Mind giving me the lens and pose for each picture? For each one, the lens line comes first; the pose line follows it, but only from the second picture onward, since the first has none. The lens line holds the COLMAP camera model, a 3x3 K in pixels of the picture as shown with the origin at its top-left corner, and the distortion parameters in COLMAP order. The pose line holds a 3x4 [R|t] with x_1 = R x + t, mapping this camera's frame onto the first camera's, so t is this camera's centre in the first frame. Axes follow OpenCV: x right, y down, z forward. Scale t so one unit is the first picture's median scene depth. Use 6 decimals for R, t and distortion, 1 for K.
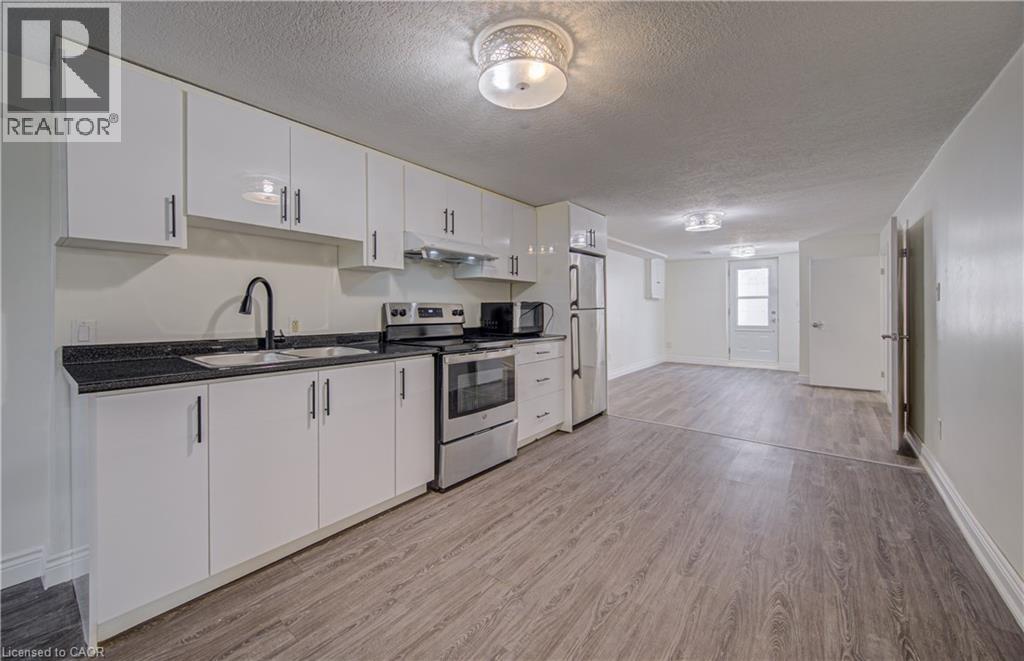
lens RADIAL K [[391.6, 0, 509.8], [0, 391.6, 323.1], [0, 0, 1]] dist [0.000966, -0.000049]
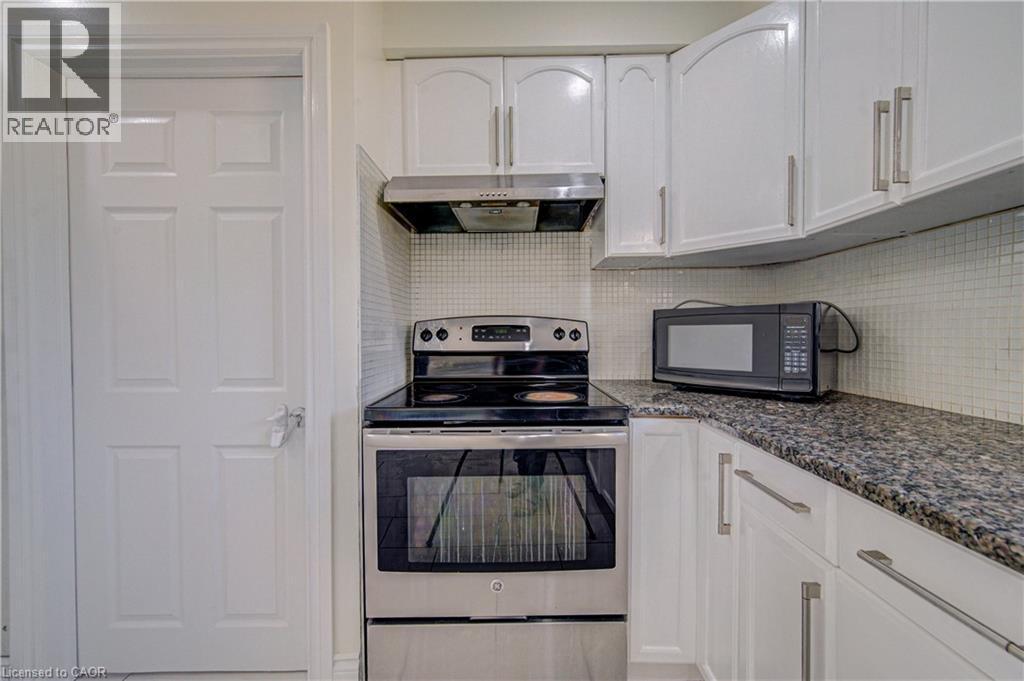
lens RADIAL K [[402.4, 0, 512.0], [0, 402.4, 340.5], [0, 0, 1]] dist [-0.002583, 0.002566]
pose [[0.629653, 0.017741, -0.776674, 0.290918], [-0.018058, 0.999803, 0.008198, -0.026397], [0.776666, 0.008863, 0.629850, 0.804677]]
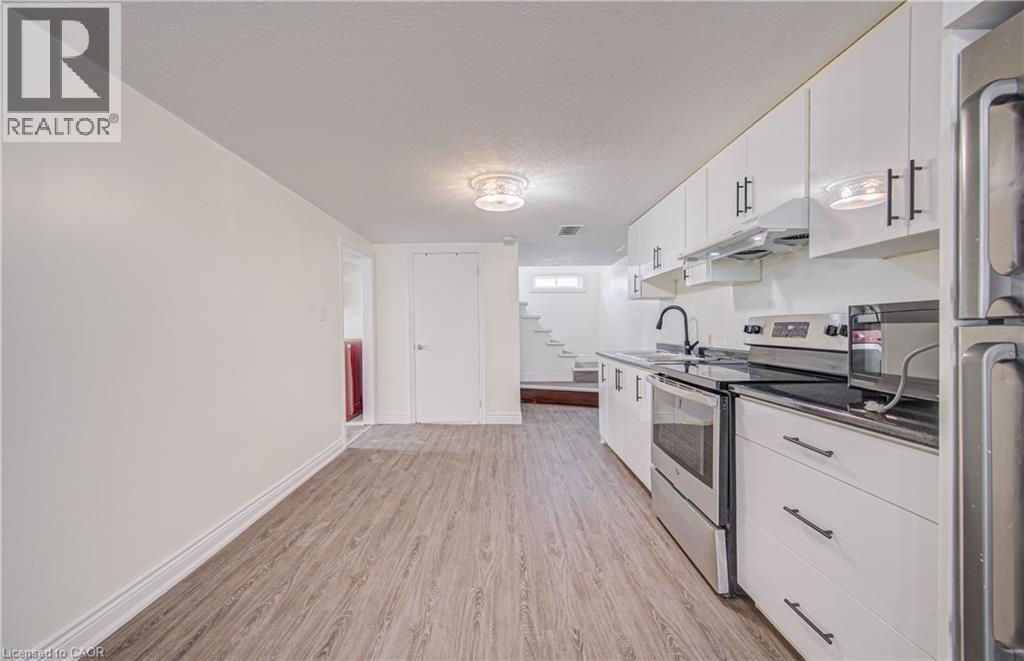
lens RADIAL K [[391.6, 0, 509.8], [0, 391.6, 323.1], [0, 0, 1]] dist [0.000966, -0.000049]
pose [[-0.774295, 0.000136, -0.632824, 0.704524], [-0.009793, 0.999878, 0.012197, -0.050372], [0.632749, 0.015641, -0.774199, 1.477018]]
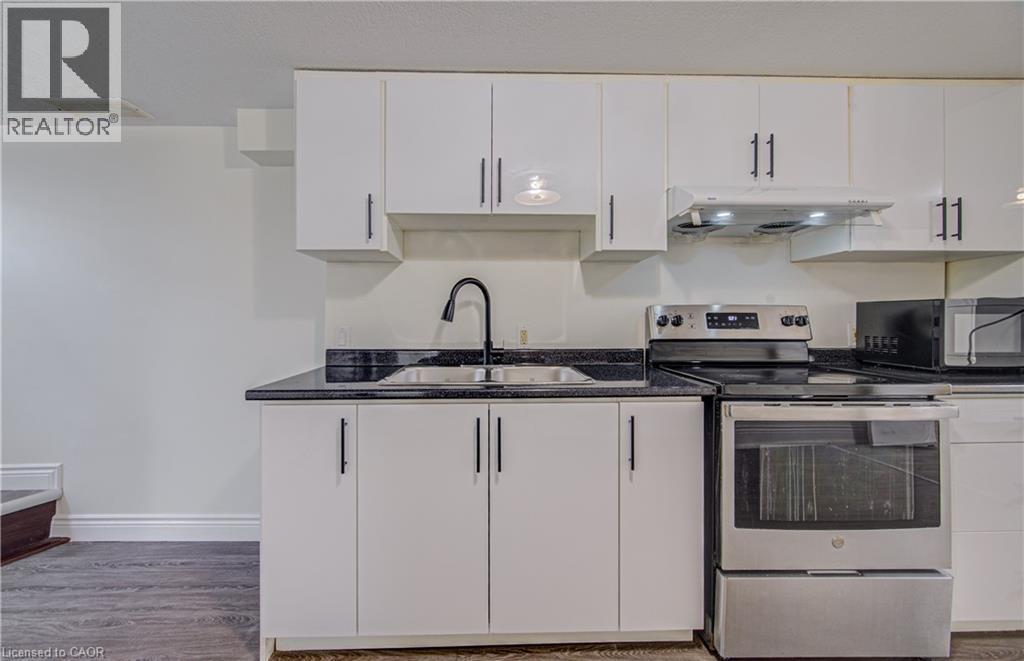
lens RADIAL K [[391.6, 0, 509.8], [0, 391.6, 323.1], [0, 0, 1]] dist [0.000966, -0.000049]
pose [[0.640952, 0.005351, -0.767563, 0.048385], [-0.023050, 0.999659, -0.012278, -0.009696], [0.767235, 0.025562, 0.640857, 0.432770]]
